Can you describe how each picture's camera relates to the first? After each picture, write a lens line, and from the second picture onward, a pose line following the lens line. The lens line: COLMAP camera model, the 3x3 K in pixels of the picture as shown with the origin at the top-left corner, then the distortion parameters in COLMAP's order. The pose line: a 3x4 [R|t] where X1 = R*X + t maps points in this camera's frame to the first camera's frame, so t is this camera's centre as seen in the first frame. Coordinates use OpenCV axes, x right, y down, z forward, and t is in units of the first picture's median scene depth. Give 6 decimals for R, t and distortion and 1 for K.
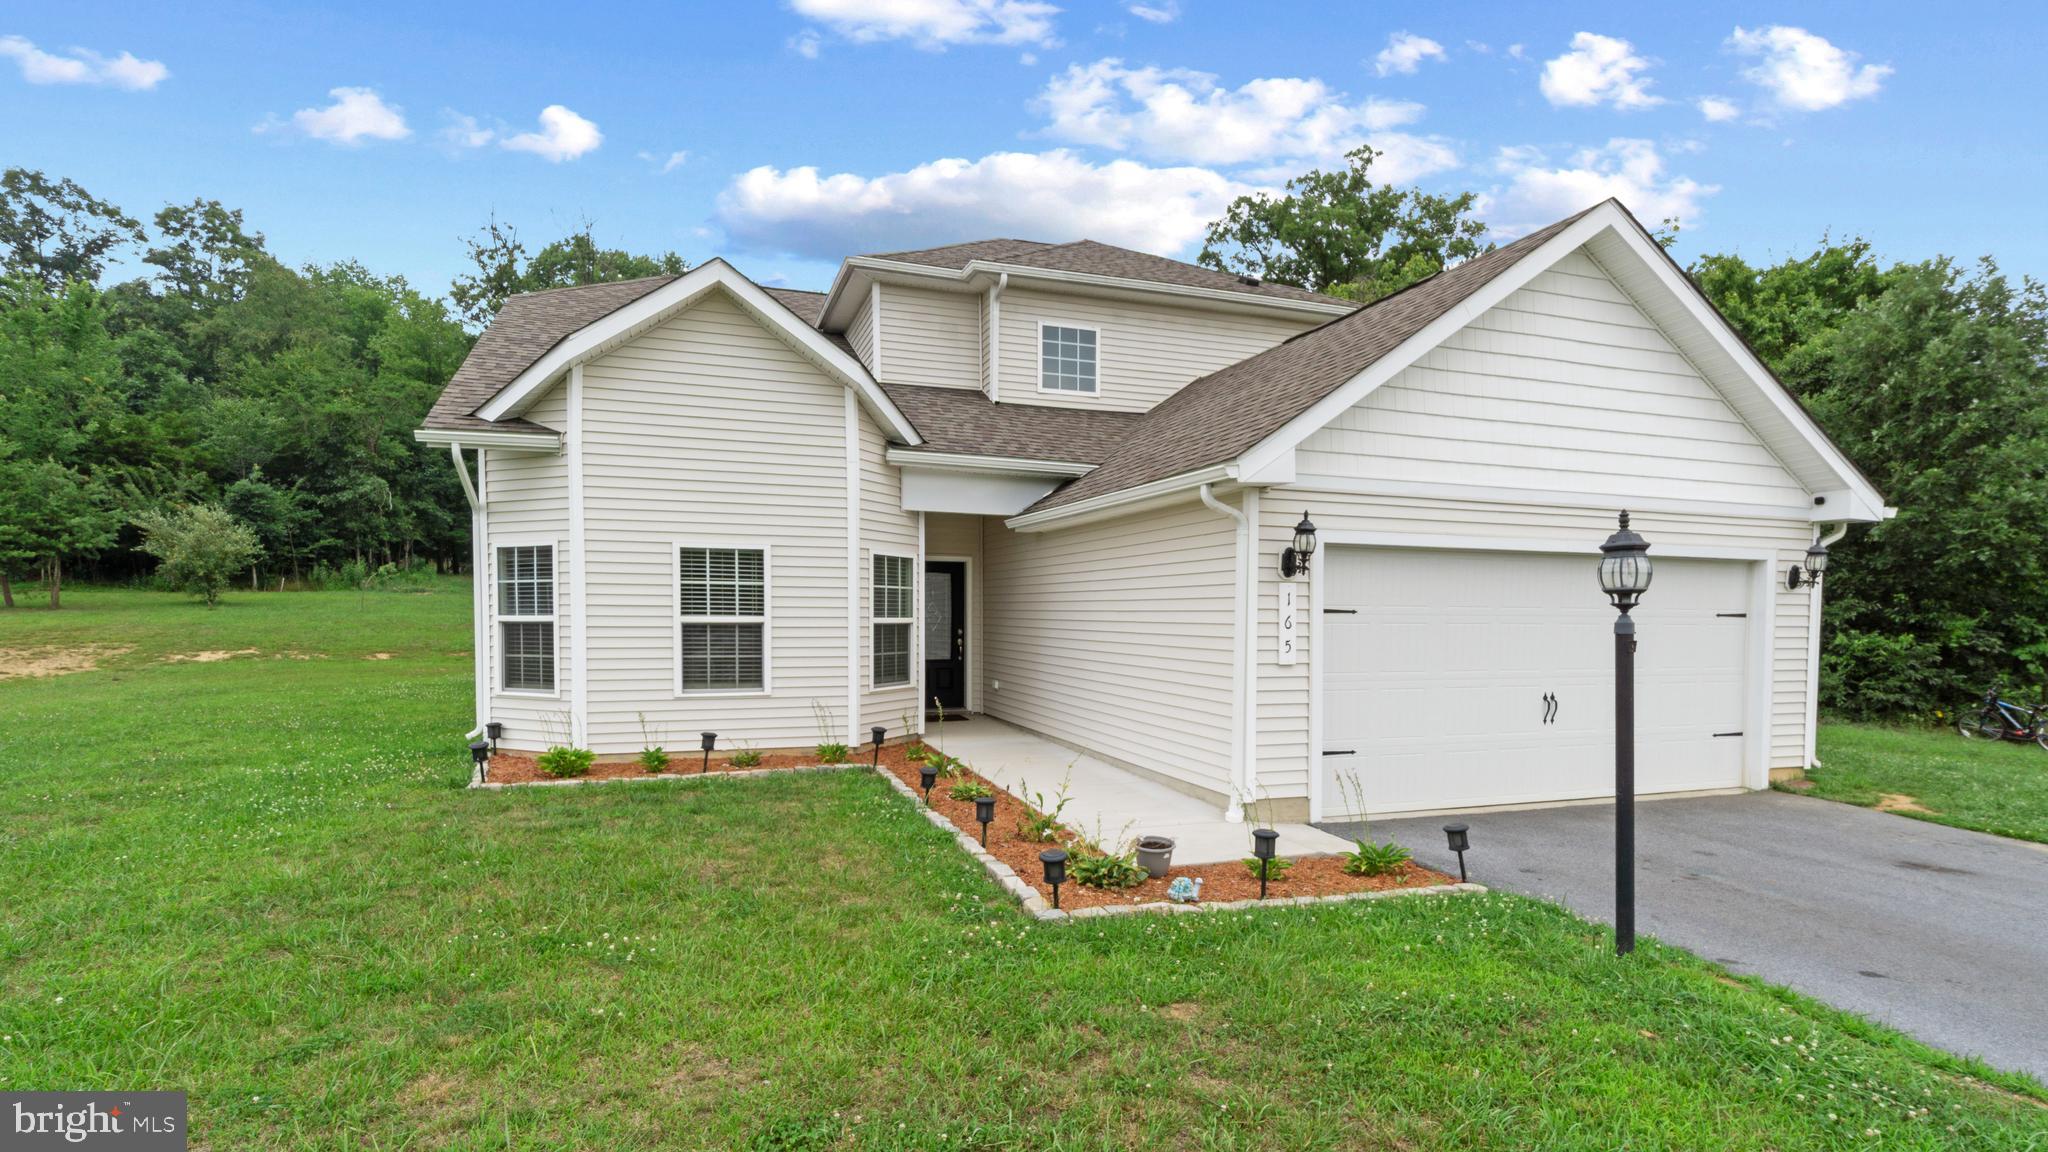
lens RADIAL K [[961.1, 0, 1021.9], [0, 961.1, 645.7], [0, 0, 1]] dist [-0.000494, -0.000007]
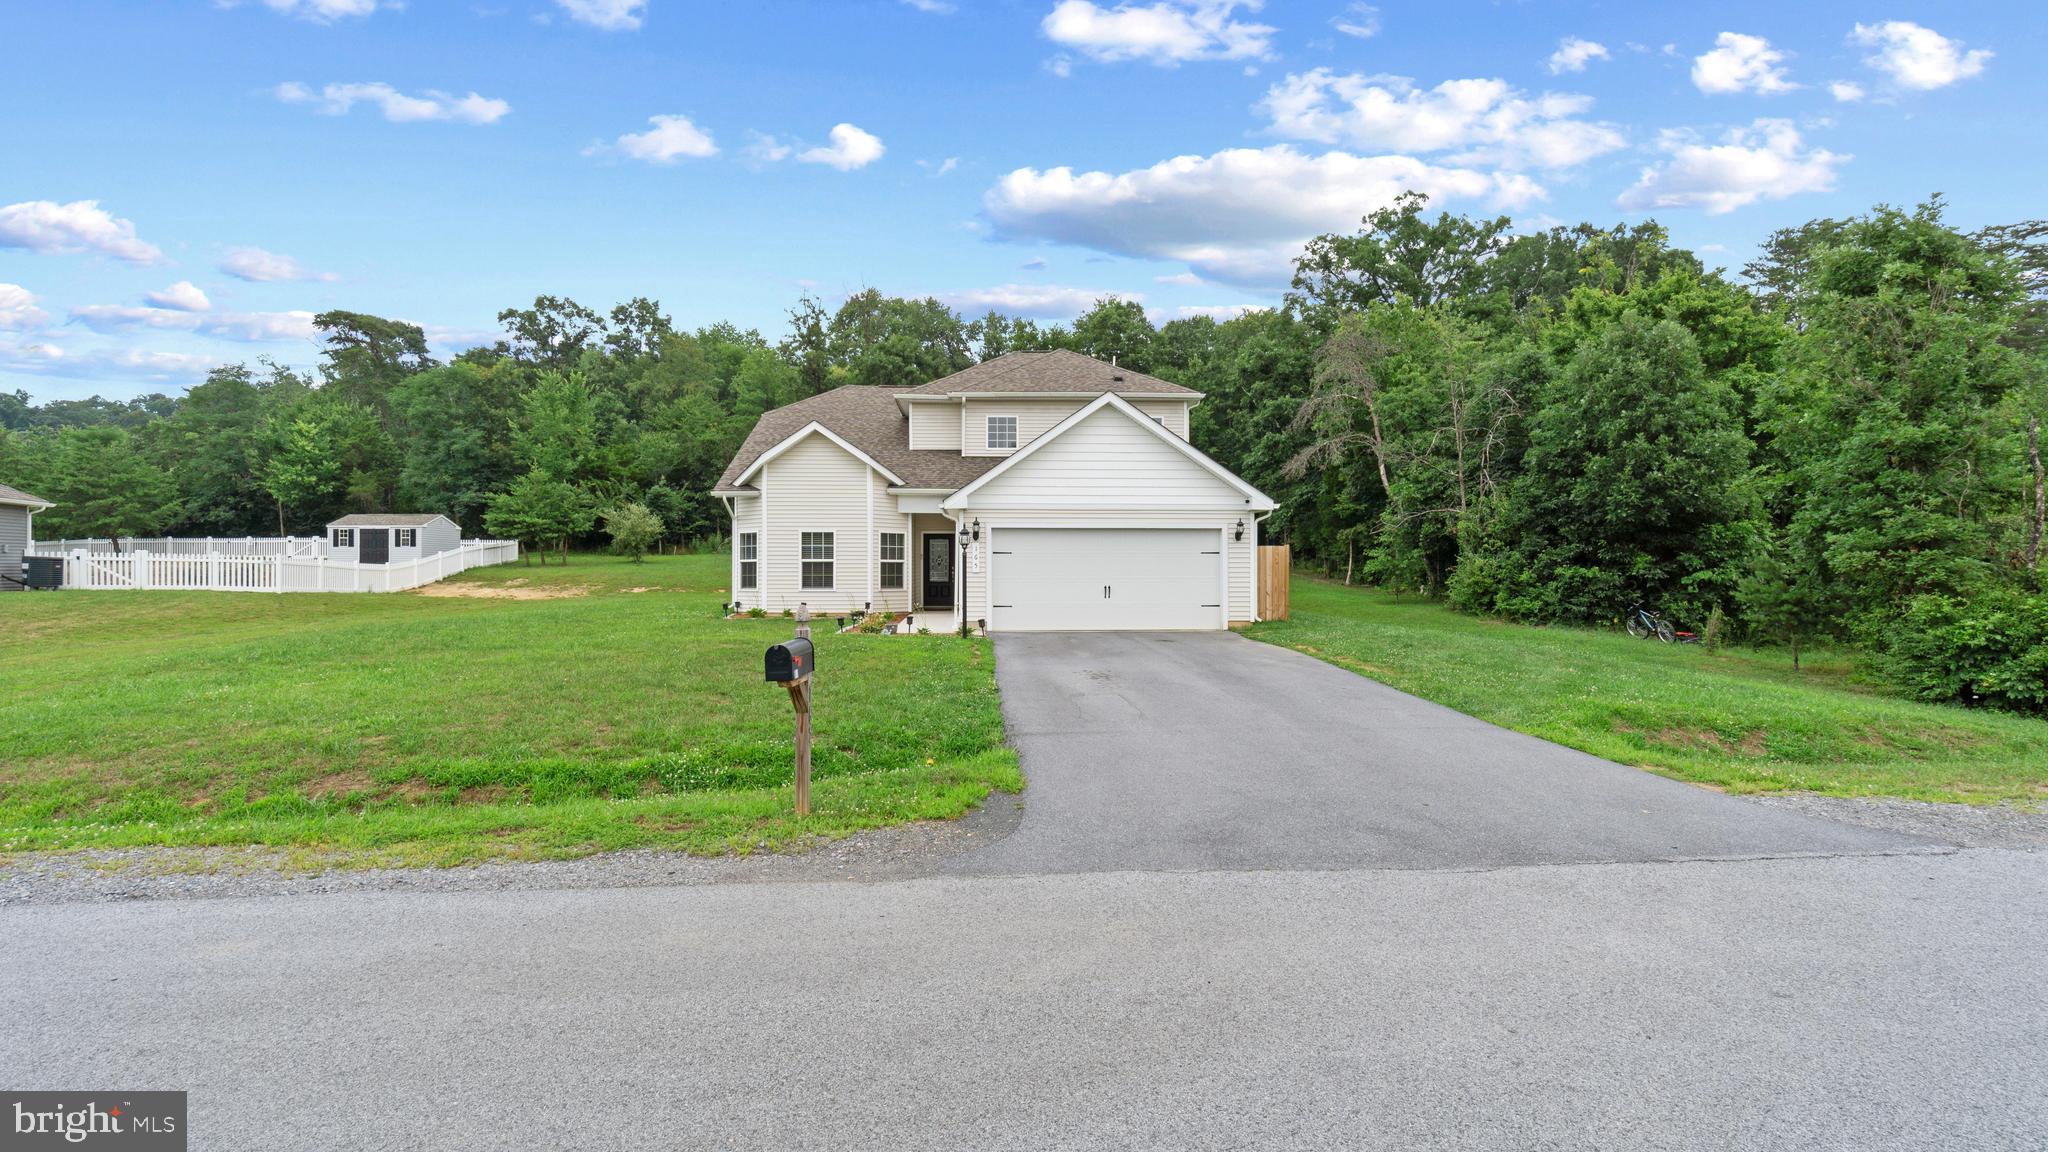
lens RADIAL K [[916.0, 0, 1020.7], [0, 916.0, 553.9], [0, 0, 1]] dist [0.000960, -0.000198]
pose [[0.955863, -0.012193, -0.293559, 0.235587], [-0.003468, 0.998601, -0.052768, 0.021017], [0.293791, 0.051457, 0.954483, -0.295135]]
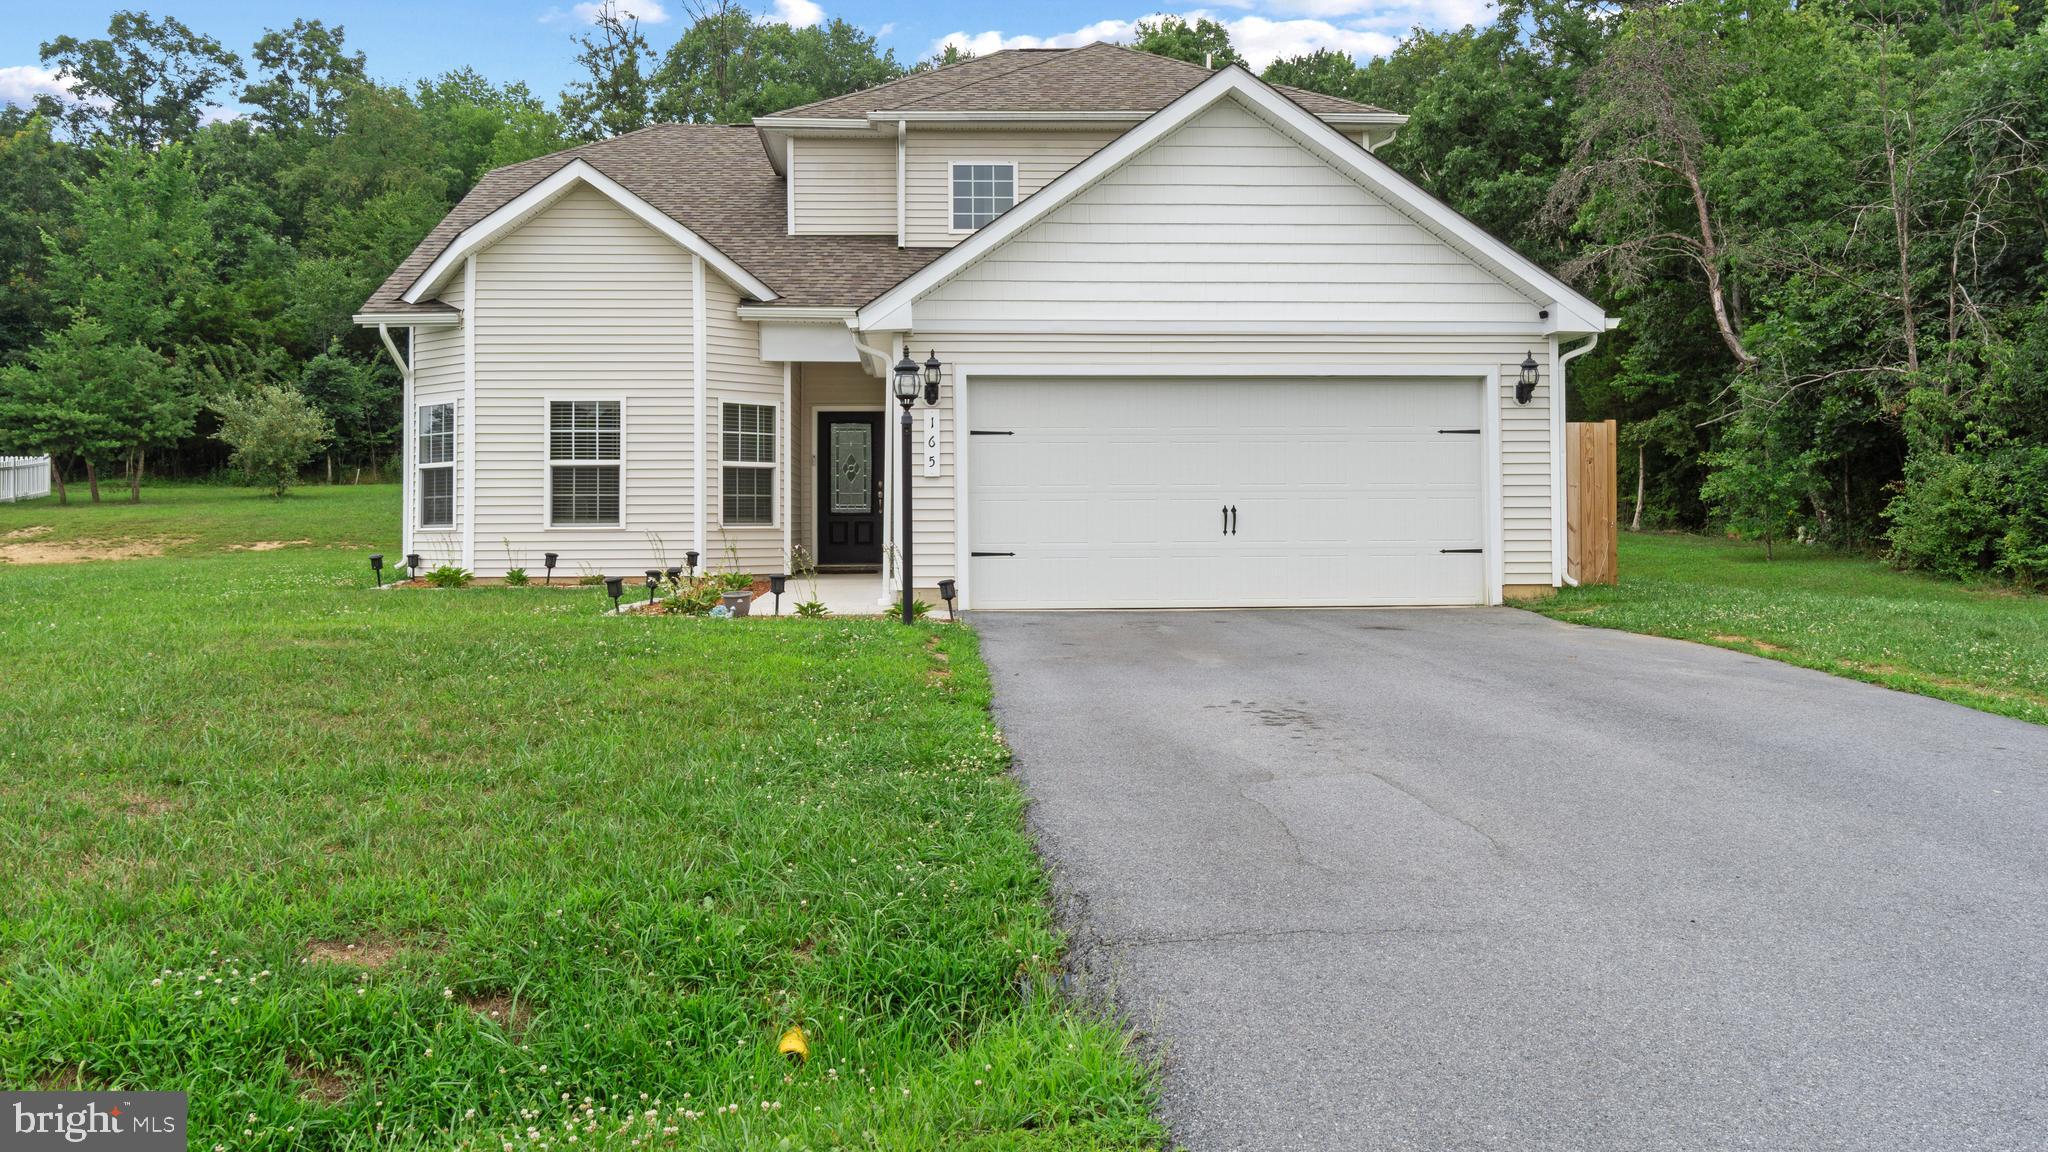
lens RADIAL K [[1584.7, 0, 1017.4], [0, 1584.7, 460.0], [0, 0, 1]] dist [0.000961, 0.004715]
pose [[0.959072, -0.023542, -0.282183, 0.189607], [0.002360, 0.997168, -0.075170, 0.029805], [0.283153, 0.071427, 0.956411, -0.175495]]
